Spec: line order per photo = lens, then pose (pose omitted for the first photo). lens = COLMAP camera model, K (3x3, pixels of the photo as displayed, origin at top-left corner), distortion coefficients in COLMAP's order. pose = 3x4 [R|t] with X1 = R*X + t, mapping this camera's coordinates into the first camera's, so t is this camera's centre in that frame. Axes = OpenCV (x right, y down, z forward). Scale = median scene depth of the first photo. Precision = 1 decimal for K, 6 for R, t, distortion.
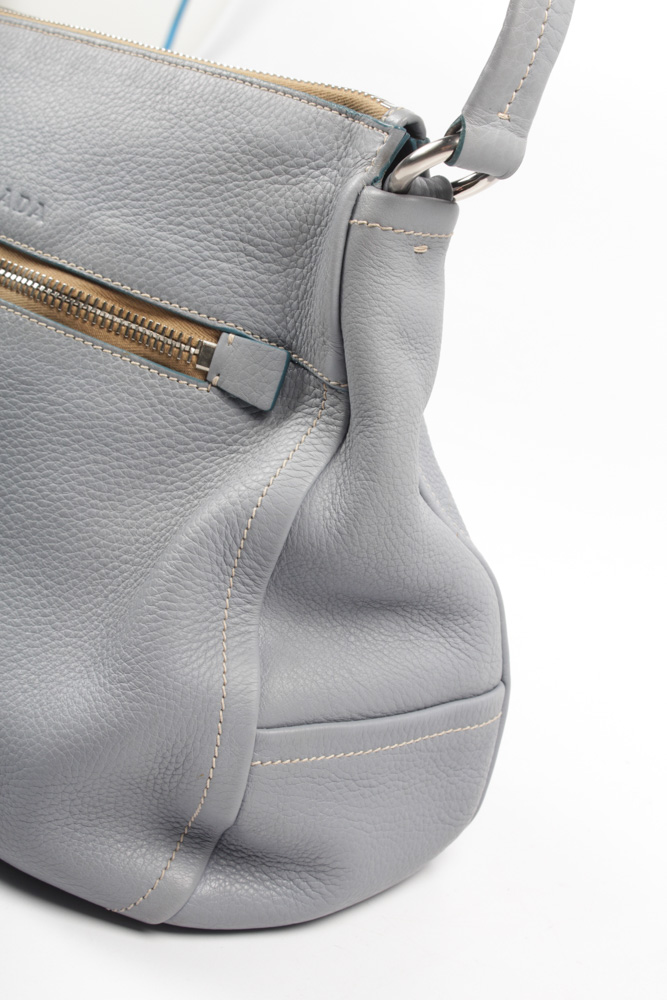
lens RADIAL K [[1749.1, 0, 334.6], [0, 1749.1, 498.2], [0, 0, 1]] dist [0.011409, 0.000000]
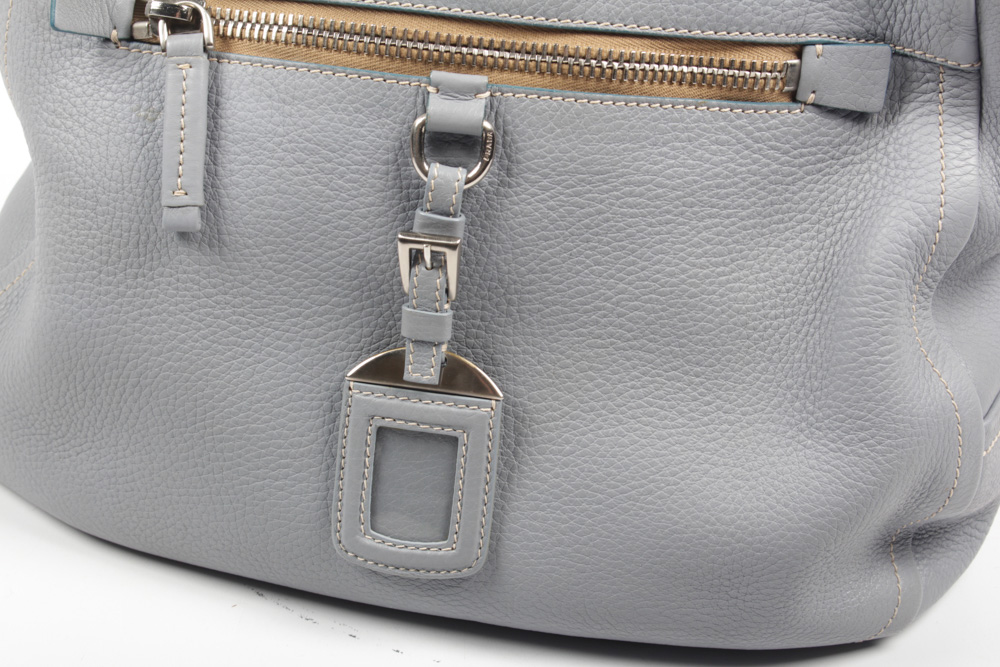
lens RADIAL K [[2003.8, 0, 499.6], [0, 2003.8, 334.9], [0, 0, 1]] dist [0.027278, 0.000000]
pose [[0.823617, -0.406804, 0.395177, -0.658262], [0.273347, 0.895244, 0.351881, -0.365626], [-0.496926, -0.181795, 0.848537, 0.171499]]
